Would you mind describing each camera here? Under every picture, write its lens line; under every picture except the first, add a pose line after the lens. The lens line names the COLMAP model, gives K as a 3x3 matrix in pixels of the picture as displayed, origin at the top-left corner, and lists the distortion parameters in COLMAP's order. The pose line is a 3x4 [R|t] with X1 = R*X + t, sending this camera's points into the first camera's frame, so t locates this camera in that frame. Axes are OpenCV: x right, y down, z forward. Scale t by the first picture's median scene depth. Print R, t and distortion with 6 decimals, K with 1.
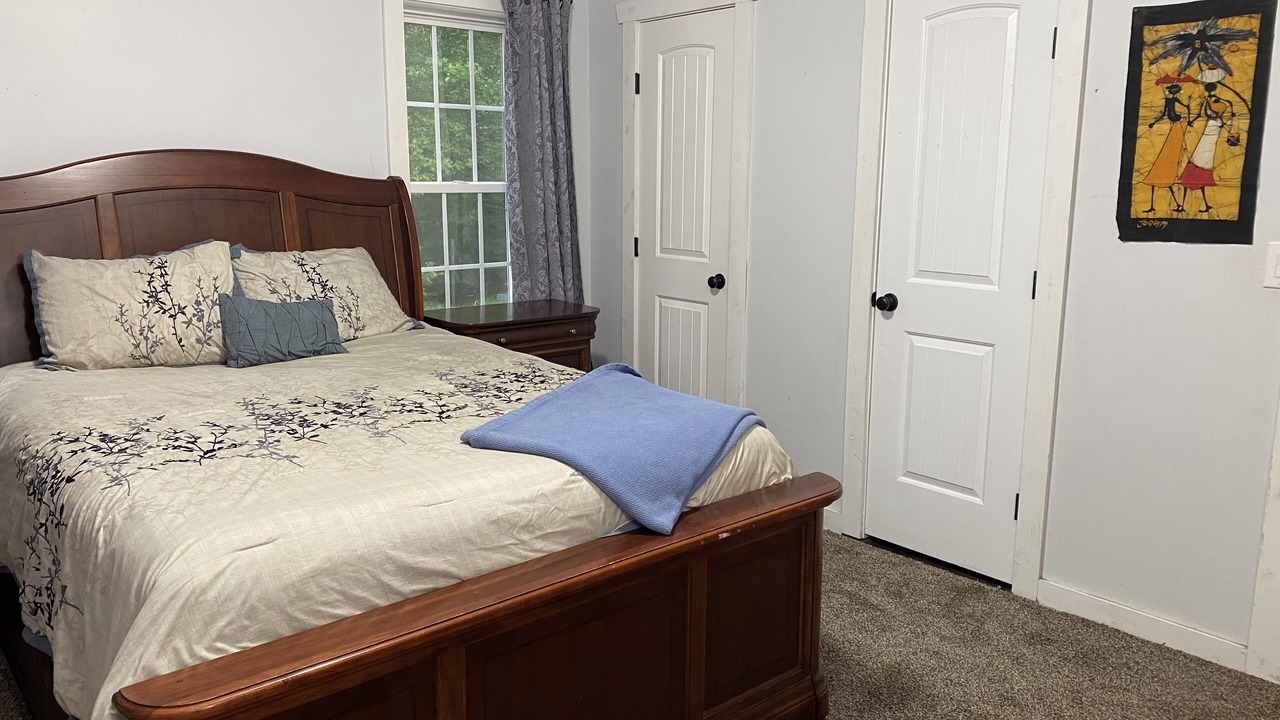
lens RADIAL K [[987.0, 0, 648.3], [0, 987.0, 369.9], [0, 0, 1]] dist [0.043217, -0.028112]
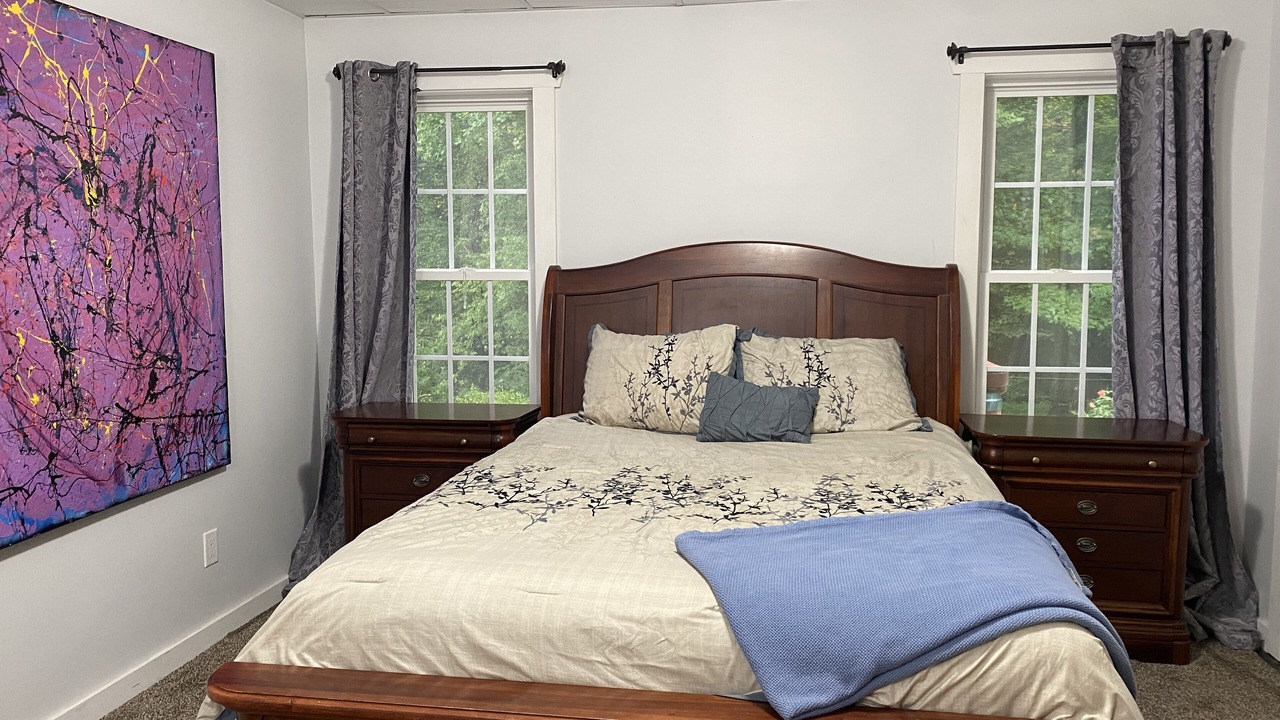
lens RADIAL K [[987.0, 0, 637.3], [0, 987.0, 357.3], [0, 0, 1]] dist [0.043217, -0.028112]
pose [[0.622680, 0.069510, -0.779383, 0.454723], [-0.152721, 0.987687, -0.033928, -0.056632], [0.767428, 0.140155, 0.625628, 0.350713]]
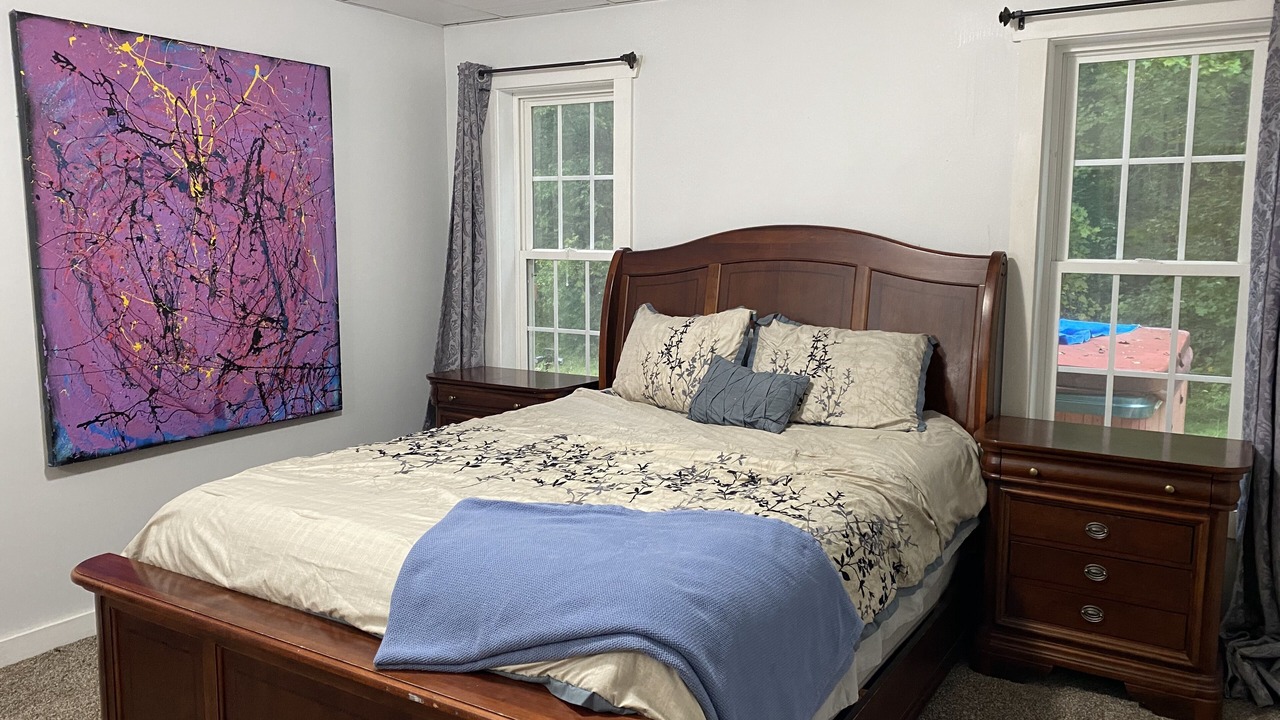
lens RADIAL K [[987.0, 0, 653.1], [0, 987.0, 358.8], [0, 0, 1]] dist [0.043217, -0.028112]
pose [[0.279991, 0.117568, -0.952776, 0.761127], [-0.198664, 0.978085, 0.062310, -0.164830], [0.939222, 0.171836, 0.297212, 0.800078]]
